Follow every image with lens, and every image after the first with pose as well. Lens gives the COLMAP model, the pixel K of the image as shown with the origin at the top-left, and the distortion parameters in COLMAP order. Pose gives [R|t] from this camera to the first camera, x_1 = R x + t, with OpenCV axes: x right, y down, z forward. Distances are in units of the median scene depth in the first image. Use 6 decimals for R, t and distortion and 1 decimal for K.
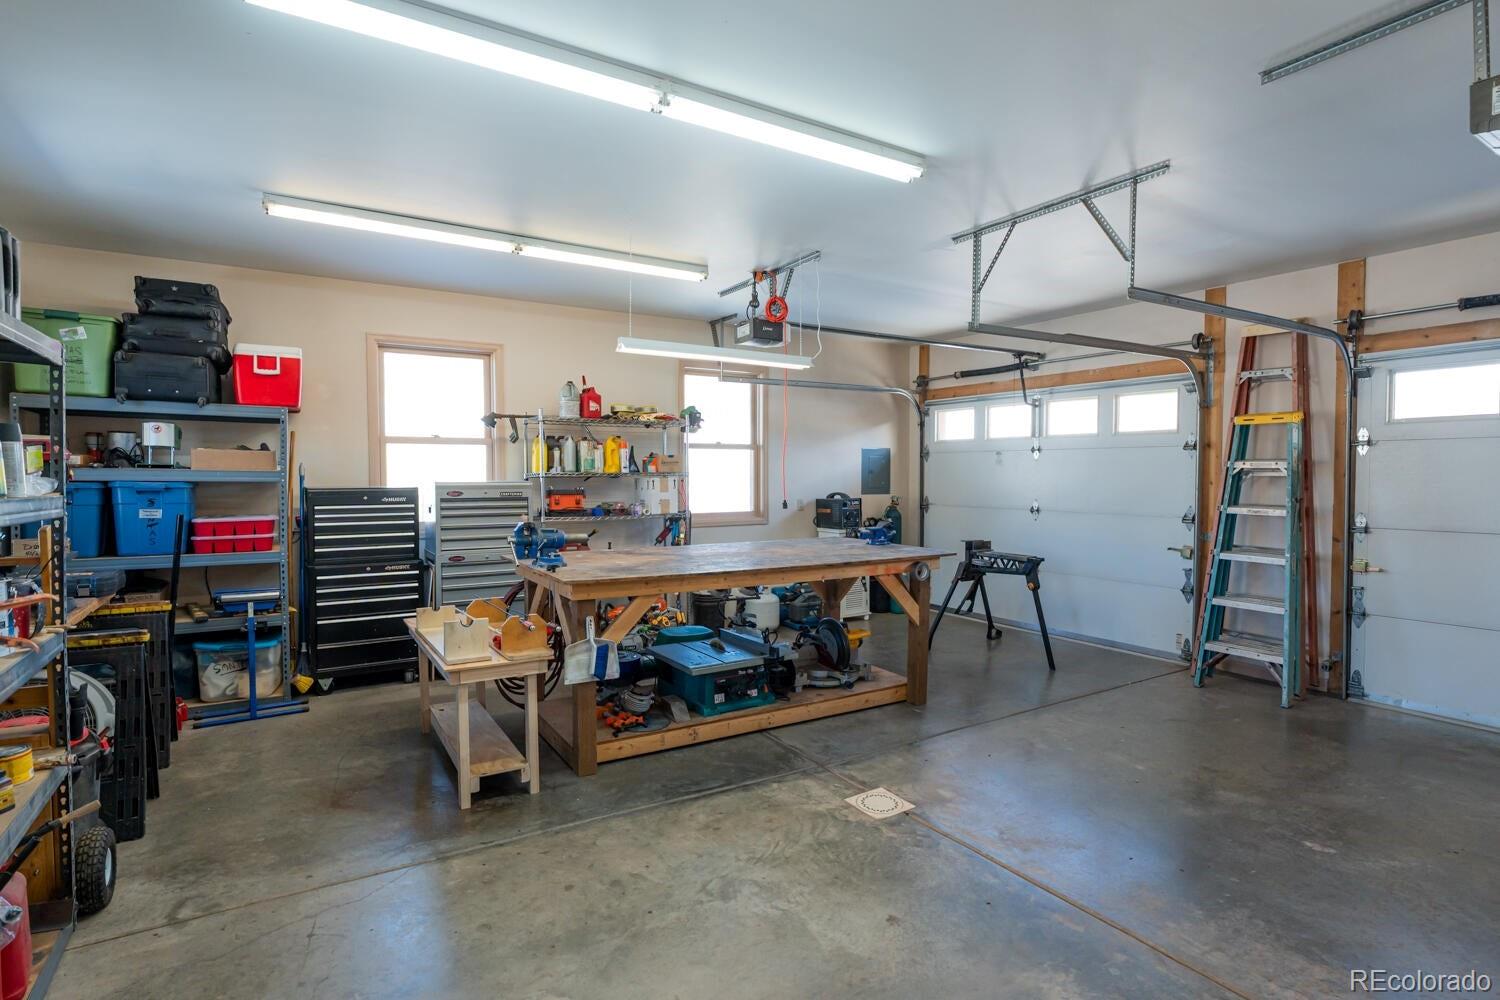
lens RADIAL K [[756.1, 0, 750.0], [0, 756.1, 500.0], [0, 0, 1]] dist [-0.010260, 0.000556]
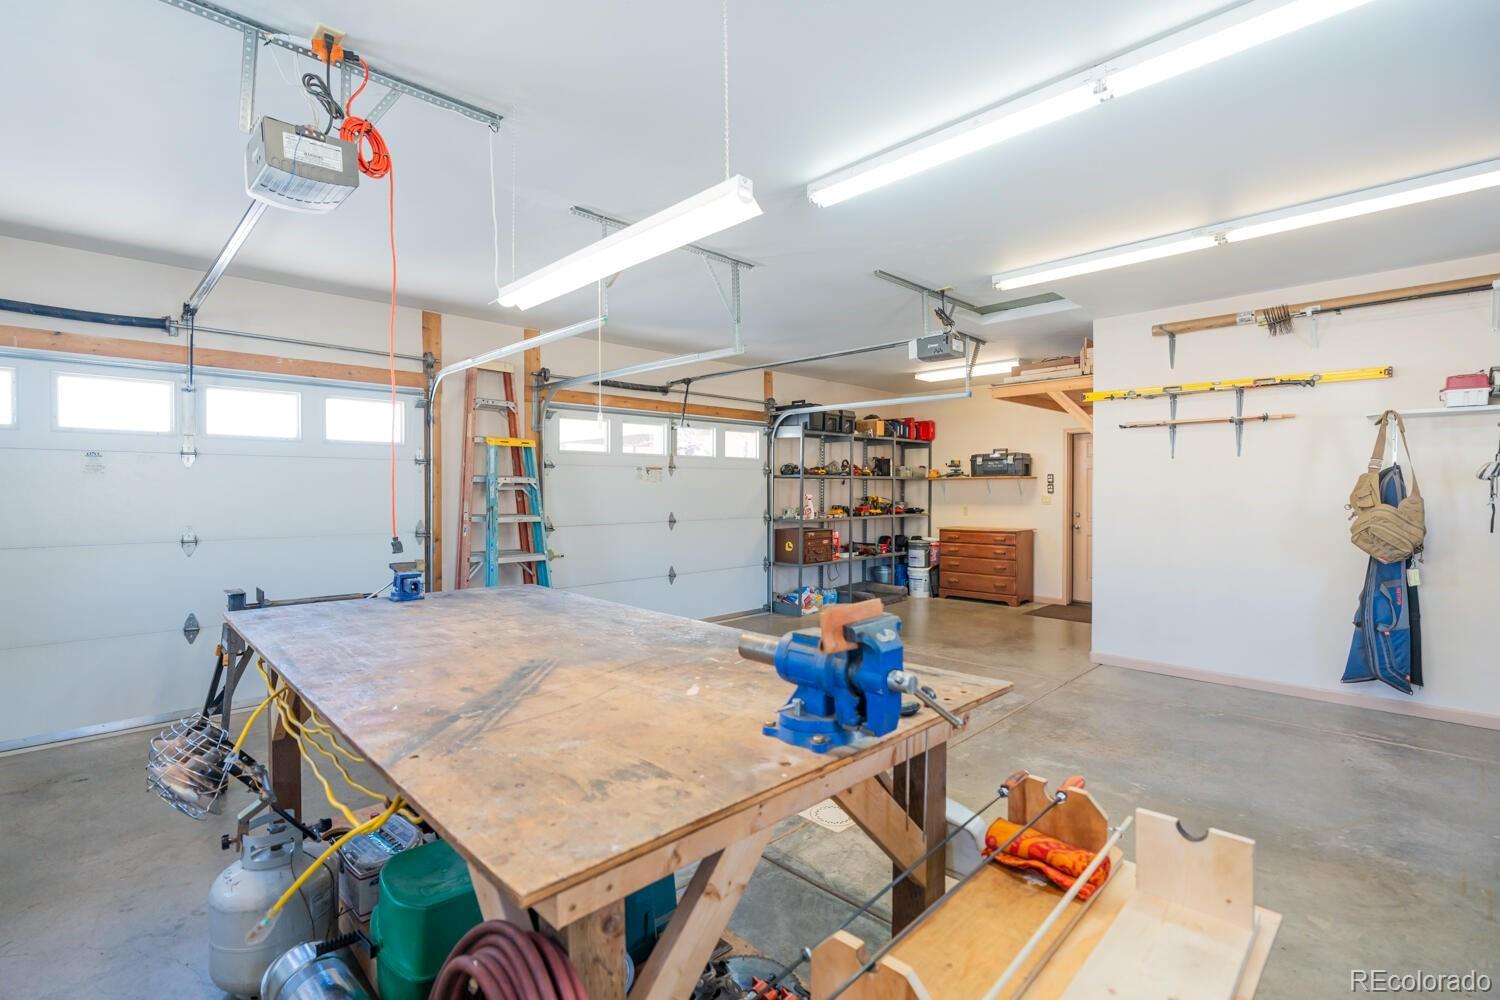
lens RADIAL K [[675.2, 0, 750.0], [0, 675.2, 500.0], [0, 0, 1]] dist [-0.001621, 0.000249]
pose [[-0.225118, -0.014436, 0.974225, -0.452829], [0.036025, 0.999083, 0.023128, -0.026997], [-0.973665, 0.040303, -0.224391, 0.873526]]
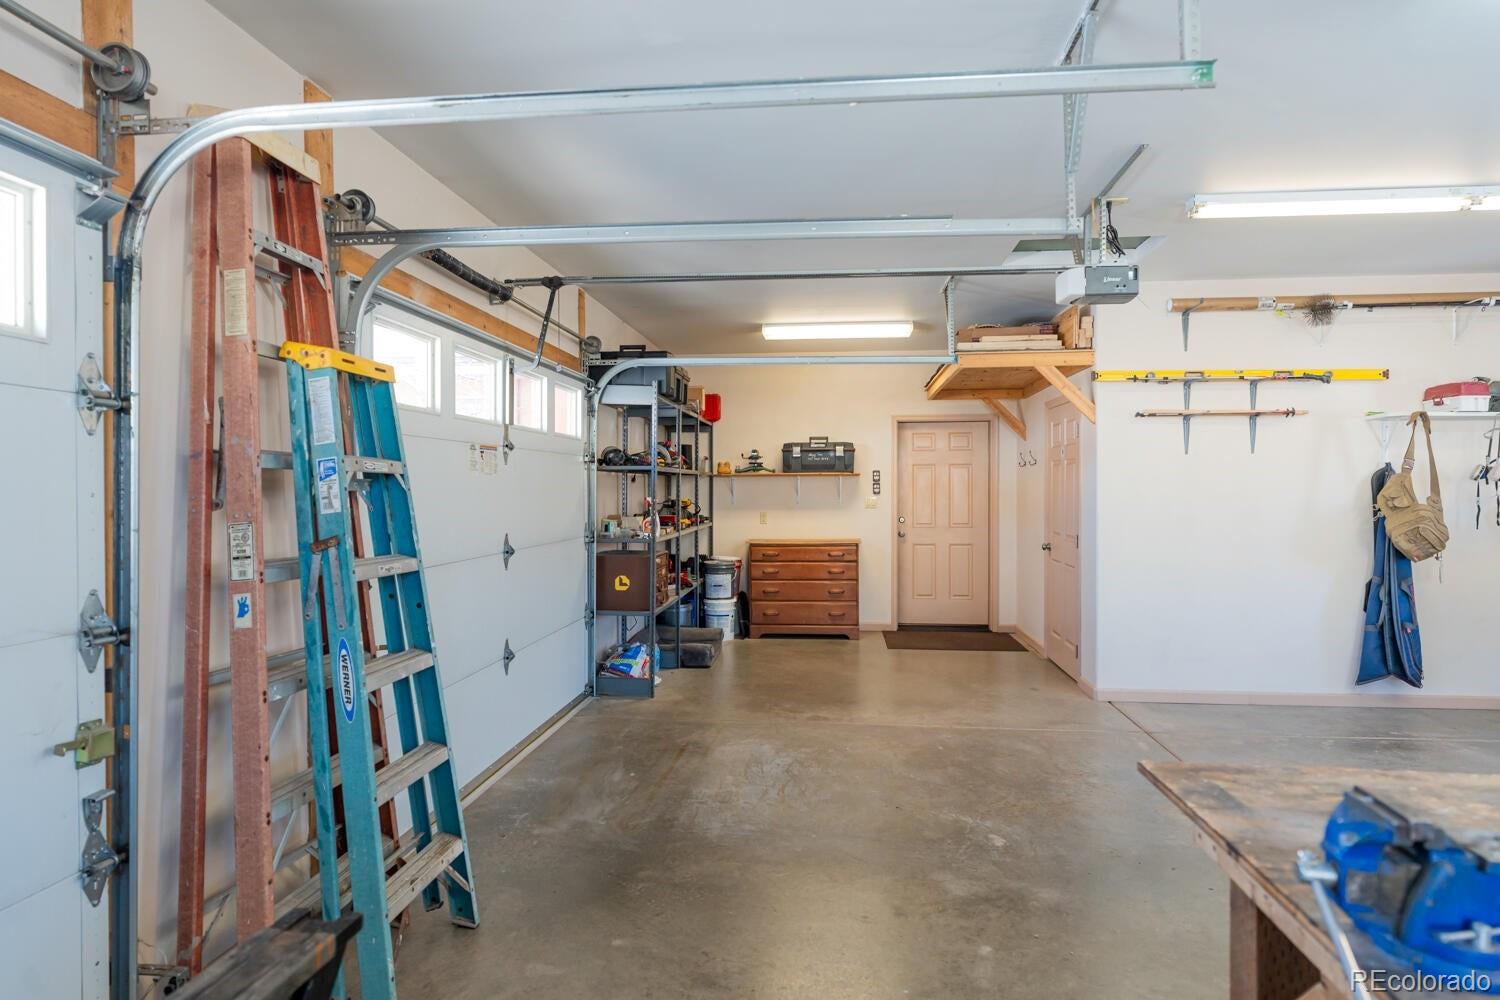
lens RADIAL K [[830.9, 0, 750.0], [0, 830.9, 500.0], [0, 0, 1]] dist [-0.006605, -0.001117]
pose [[-0.787129, -0.006841, 0.616751, 0.187270], [0.023686, 0.998866, 0.041309, -0.041432], [-0.616334, 0.047124, -0.786074, 1.244146]]
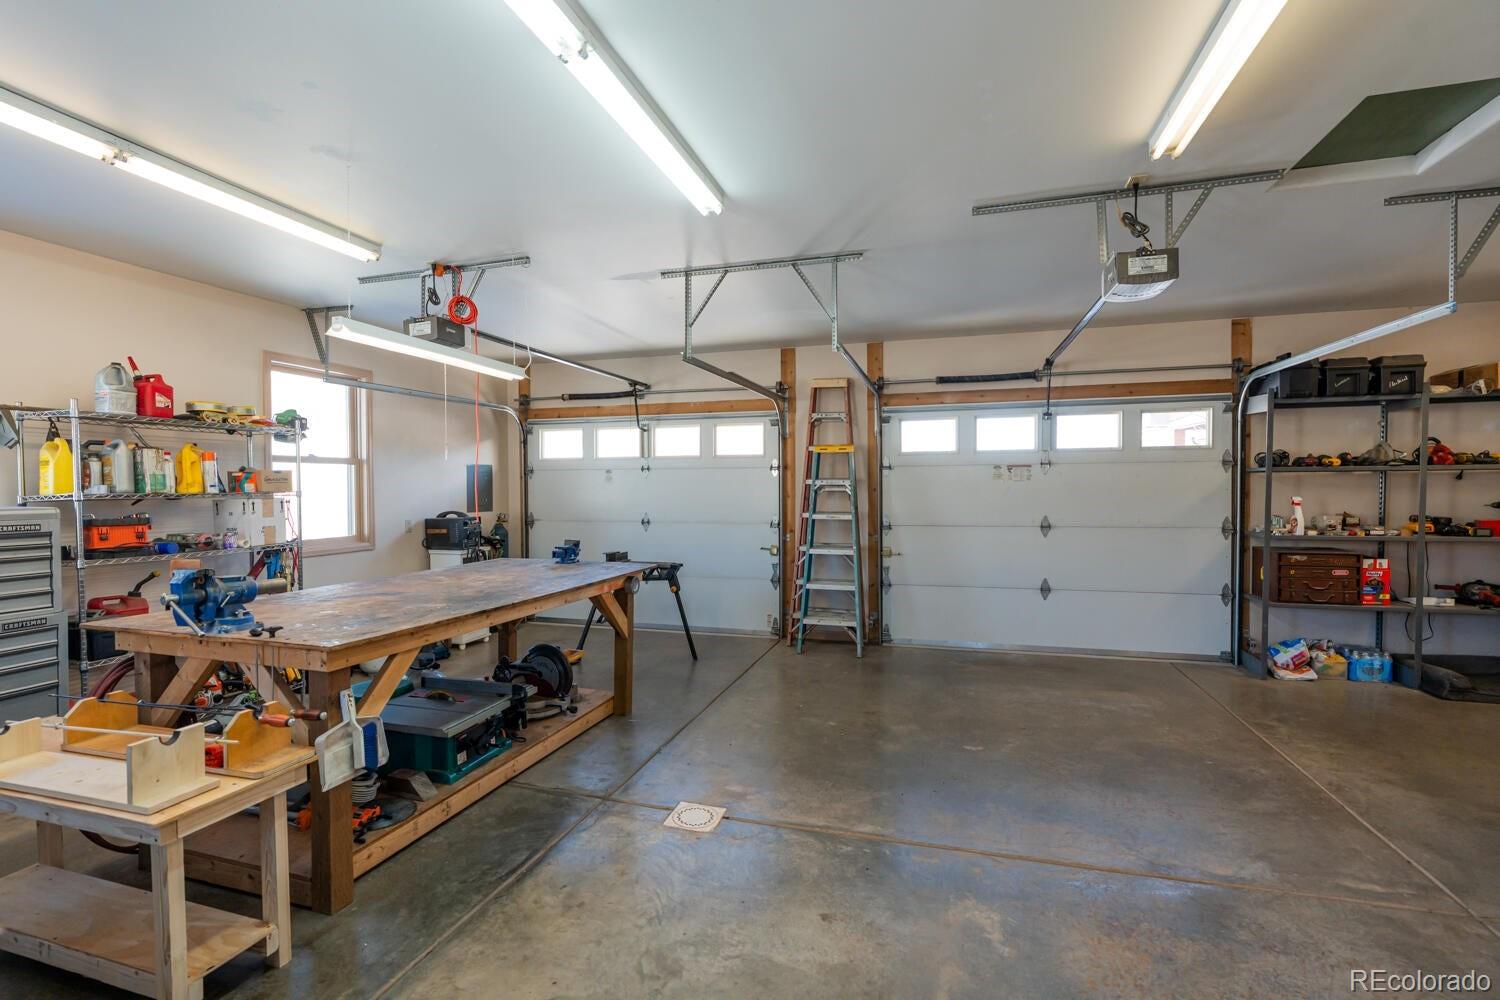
lens RADIAL K [[684.7, 0, 750.0], [0, 684.7, 500.0], [0, 0, 1]] dist [-0.010616, 0.000535]
pose [[0.748473, -0.016974, 0.662948, -0.254254], [0.028870, 0.999559, -0.007002, -0.010821], [-0.662537, 0.024380, 0.748633, 0.170762]]
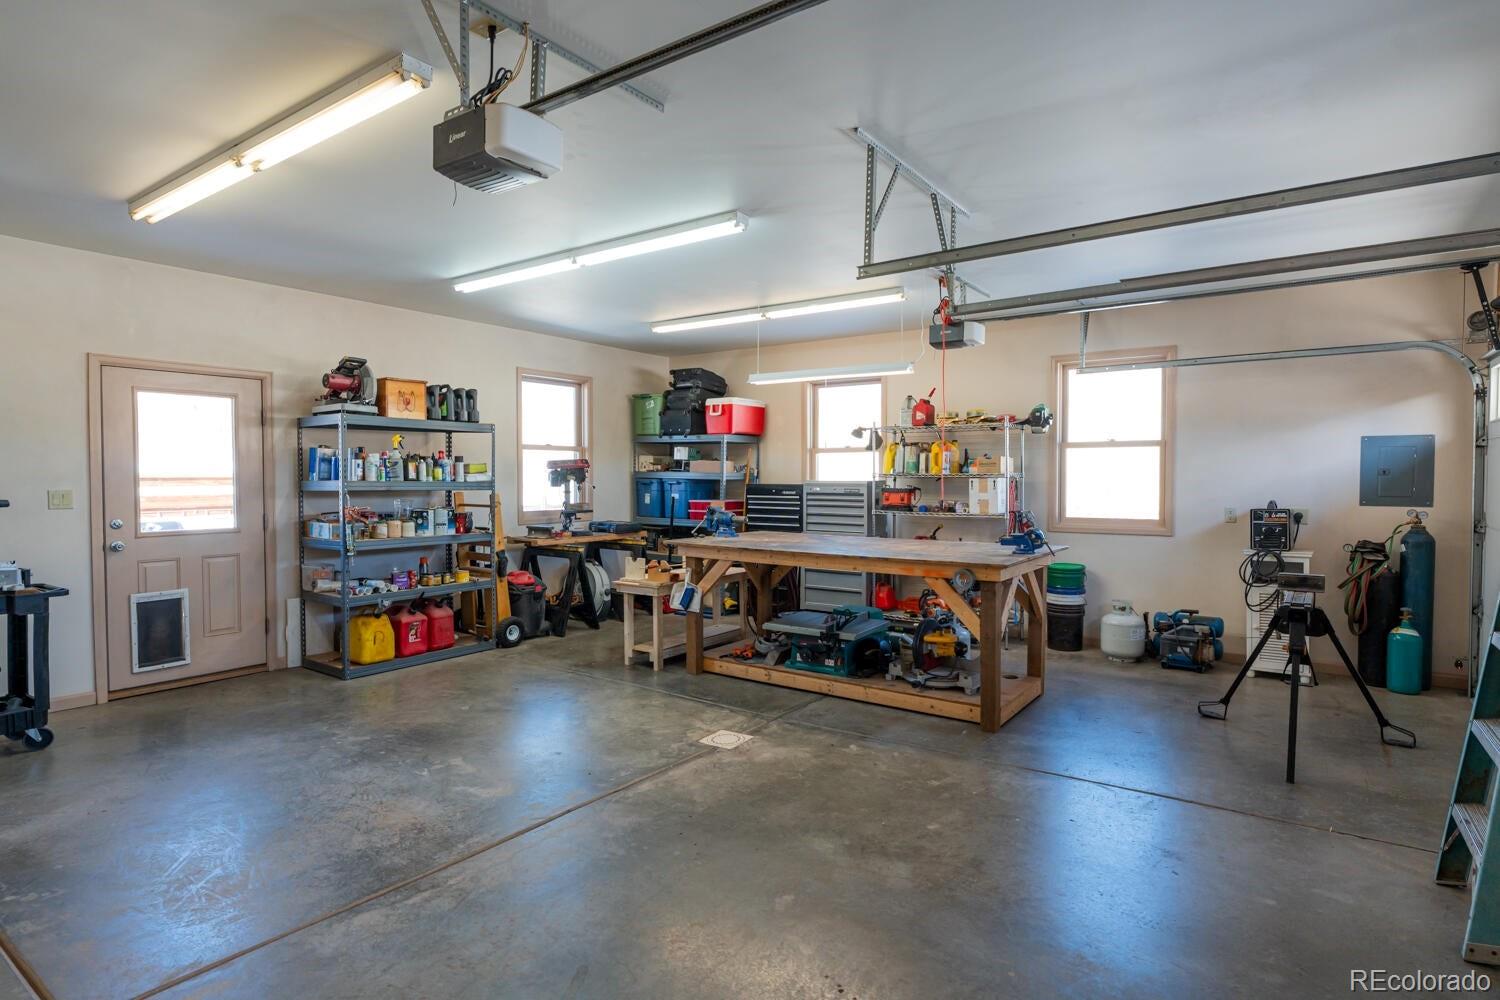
lens RADIAL K [[793.0, 0, 750.0], [0, 793.0, 500.0], [0, 0, 1]] dist [0.000885, 0.000285]
pose [[0.387502, 0.027966, -0.921445, 0.929482], [-0.034107, 0.999290, 0.015985, -0.008270], [0.921238, 0.025233, 0.388181, 0.353290]]
